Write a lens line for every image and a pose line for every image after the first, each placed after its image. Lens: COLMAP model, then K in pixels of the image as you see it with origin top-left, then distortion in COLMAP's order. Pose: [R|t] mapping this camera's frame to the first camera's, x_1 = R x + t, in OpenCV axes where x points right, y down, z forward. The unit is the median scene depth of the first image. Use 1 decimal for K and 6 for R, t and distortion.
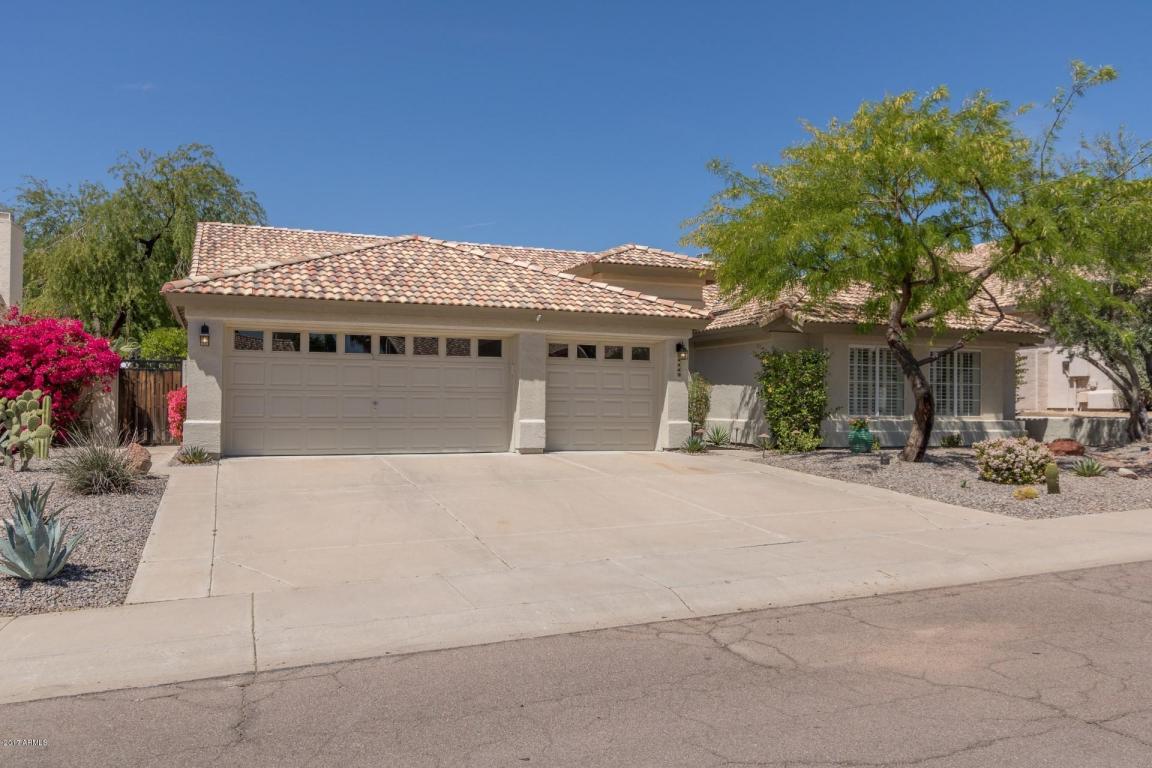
lens RADIAL K [[856.2, 0, 576.8], [0, 856.2, 384.9], [0, 0, 1]] dist [-0.008183, 0.001111]
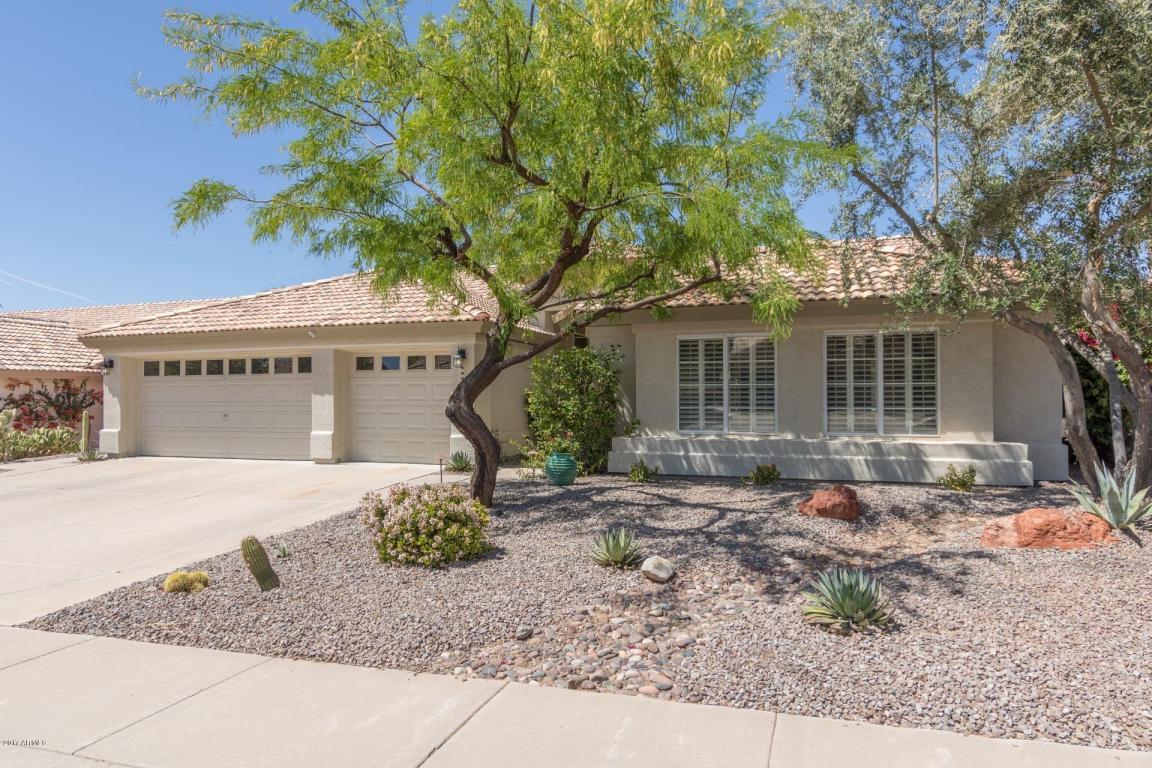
lens RADIAL K [[678.1, 0, 573.1], [0, 678.1, 384.8], [0, 0, 1]] dist [0.009992, -0.009106]
pose [[0.762046, -0.025521, -0.647020, 0.724733], [0.022477, 0.999663, -0.012959, 0.001179], [0.647133, -0.004668, 0.762363, 0.564552]]
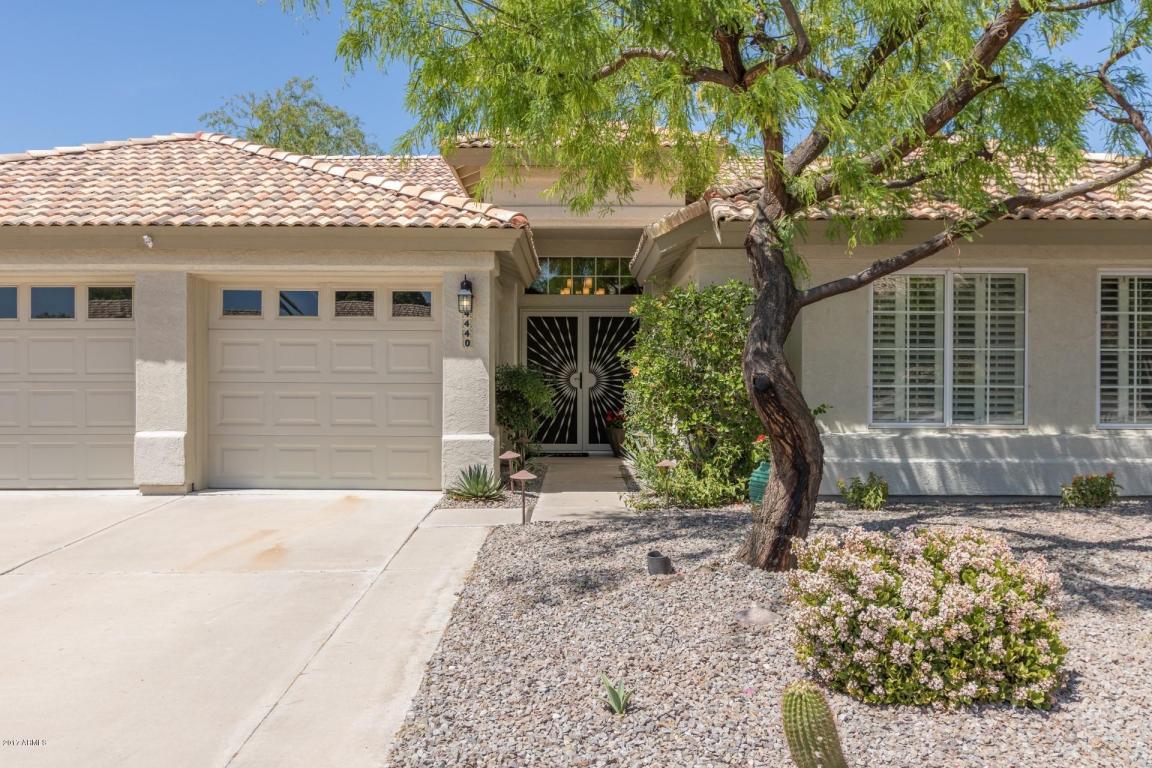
lens RADIAL K [[1003.3, 0, 571.6], [0, 1003.3, 383.3], [0, 0, 1]] dist [-0.003990, 0.003723]
pose [[0.926239, -0.007252, -0.376867, 0.427701], [0.014665, 0.999751, 0.016805, 0.002967], [0.376652, -0.021092, 0.926115, 0.512030]]
